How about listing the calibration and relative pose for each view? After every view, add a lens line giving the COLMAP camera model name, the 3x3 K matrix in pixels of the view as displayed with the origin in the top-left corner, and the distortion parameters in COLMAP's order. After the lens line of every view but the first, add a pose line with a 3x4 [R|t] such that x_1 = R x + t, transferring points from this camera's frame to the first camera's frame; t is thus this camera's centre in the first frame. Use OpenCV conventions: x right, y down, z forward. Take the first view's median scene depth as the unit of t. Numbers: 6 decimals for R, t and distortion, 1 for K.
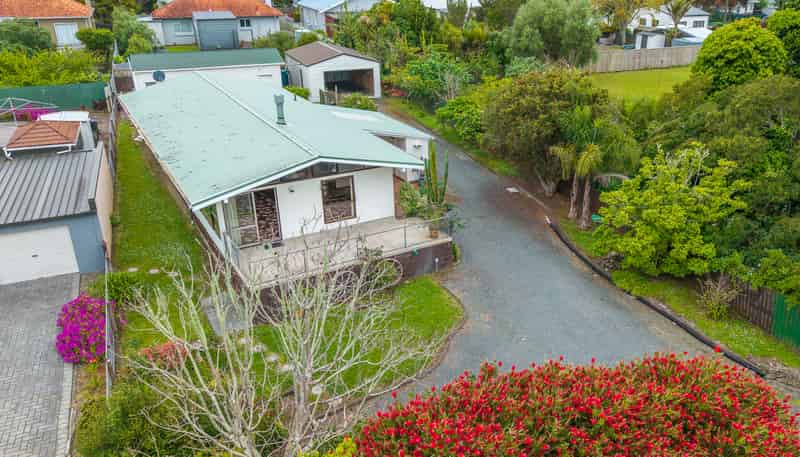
lens RADIAL K [[620.9, 0, 464.2], [0, 620.9, 230.5], [0, 0, 1]] dist [0.045405, -0.038247]
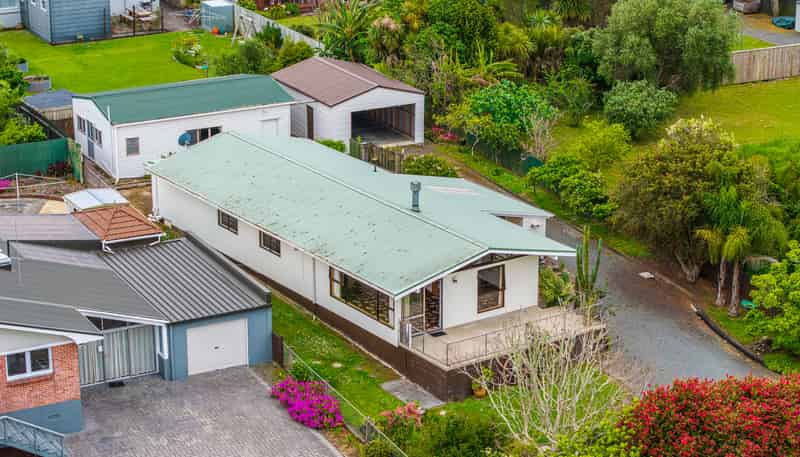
lens RADIAL K [[1940.2, 0, 400.4], [0, 1940.2, 230.0], [0, 0, 1]] dist [-0.153915, 0.000000]
pose [[0.999000, -0.018397, 0.040743, -0.426234], [0.021931, 0.995875, -0.088047, 0.114371], [-0.038955, 0.088852, 0.995283, -1.888846]]
